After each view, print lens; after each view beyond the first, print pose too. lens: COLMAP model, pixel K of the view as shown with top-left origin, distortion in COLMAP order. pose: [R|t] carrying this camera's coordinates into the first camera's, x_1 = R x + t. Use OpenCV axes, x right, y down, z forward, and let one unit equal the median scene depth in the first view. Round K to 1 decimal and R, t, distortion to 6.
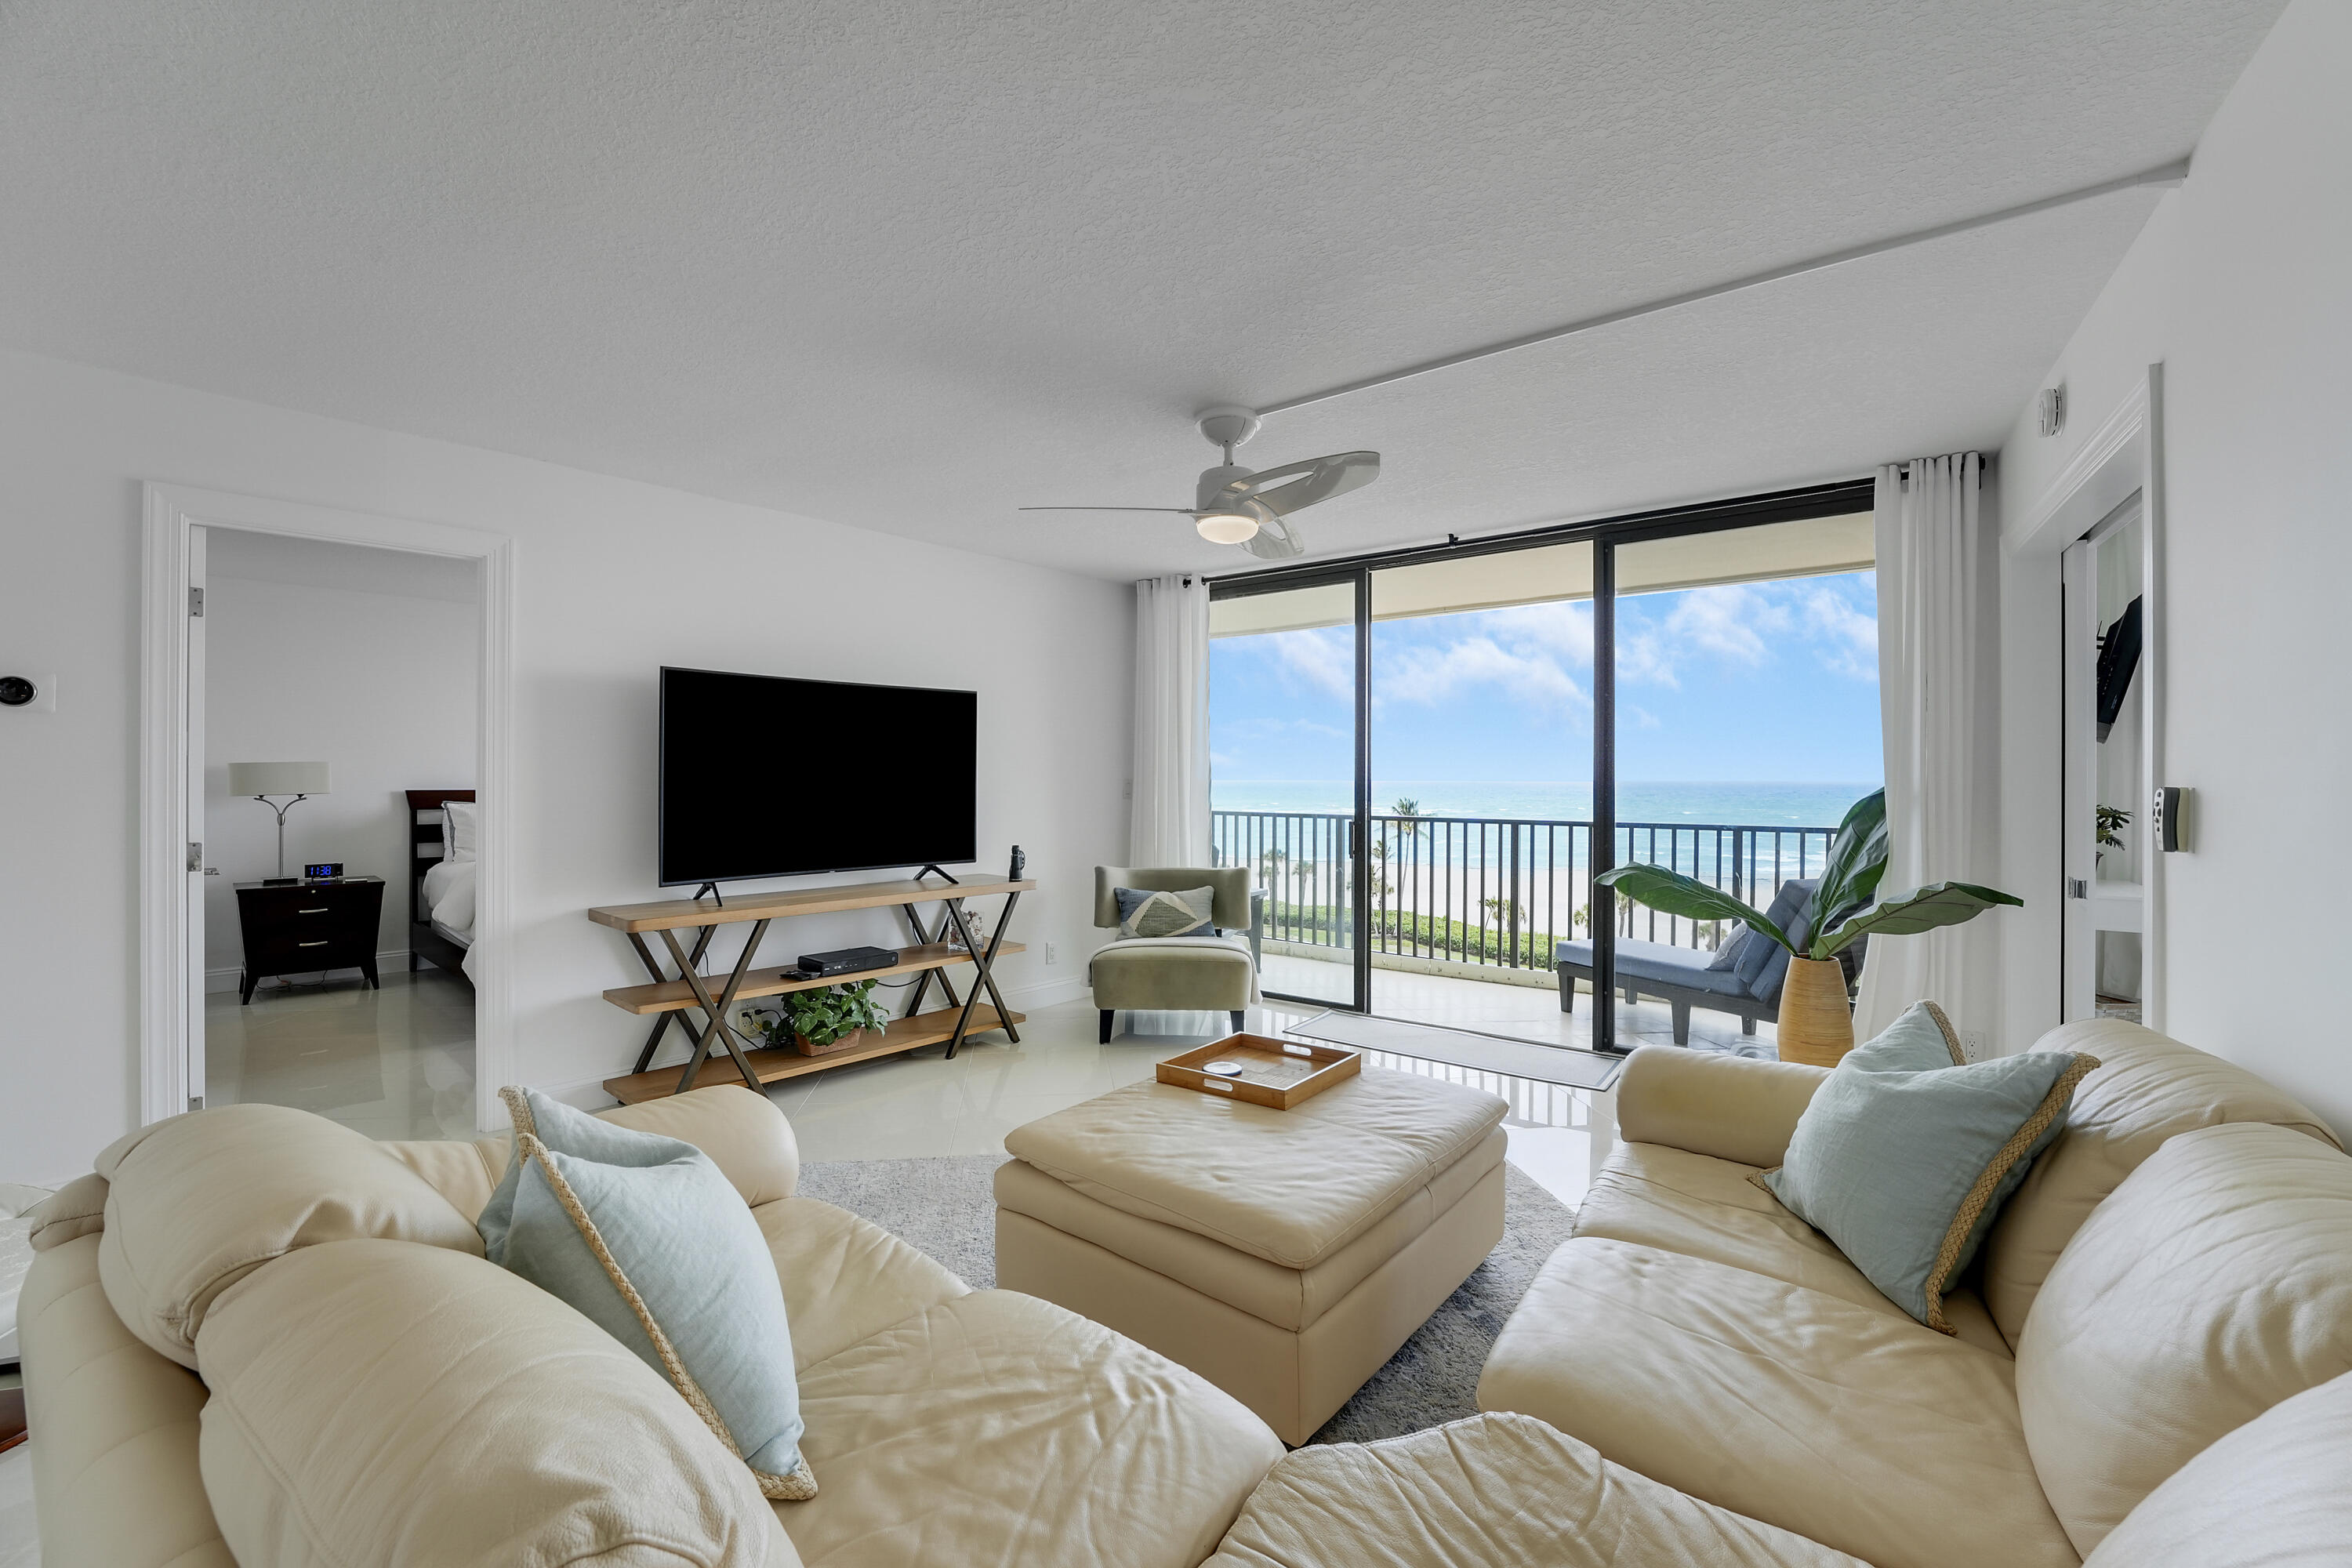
lens RADIAL K [[954.8, 0, 1171.6], [0, 954.8, 775.9], [0, 0, 1]] dist [-0.026676, 0.000531]
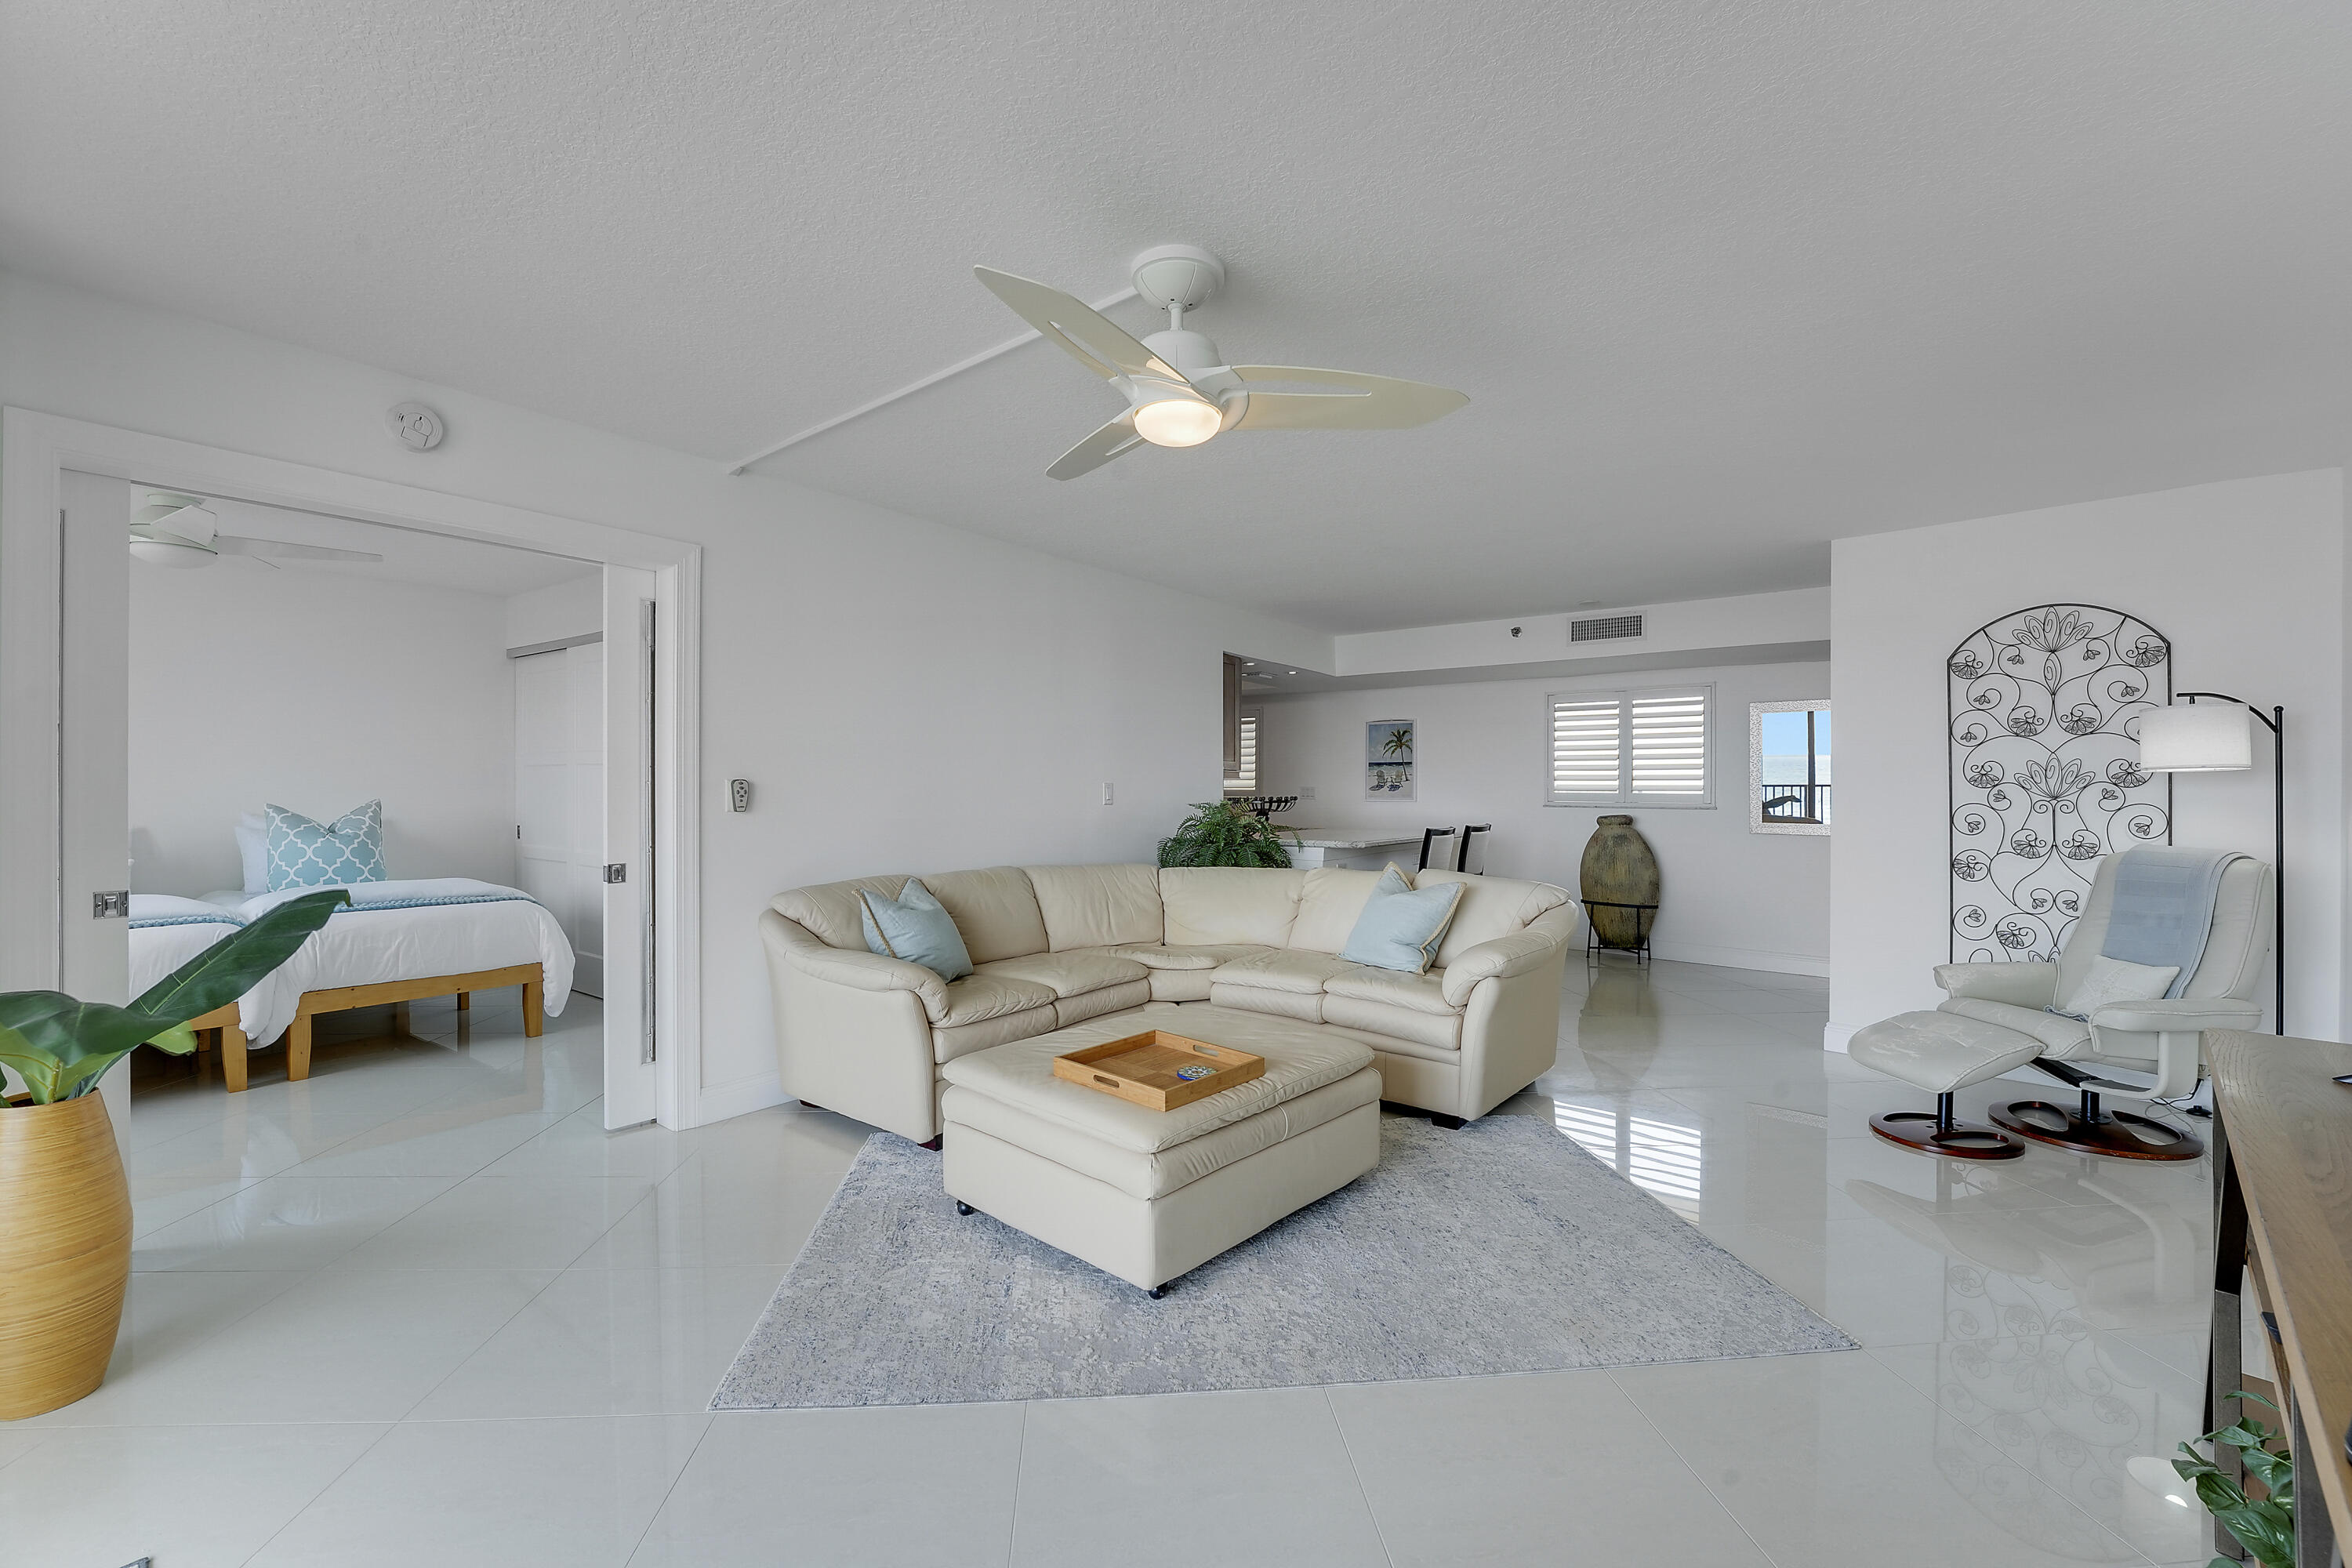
lens RADIAL K [[954.8, 0, 1180.6], [0, 954.8, 786.1], [0, 0, 1]] dist [-0.026676, 0.000531]
pose [[-0.998798, -0.006357, 0.048611, 0.014053], [-0.006464, 0.999977, -0.002043, 0.008721], [-0.048597, -0.002354, -0.998816, 1.160740]]
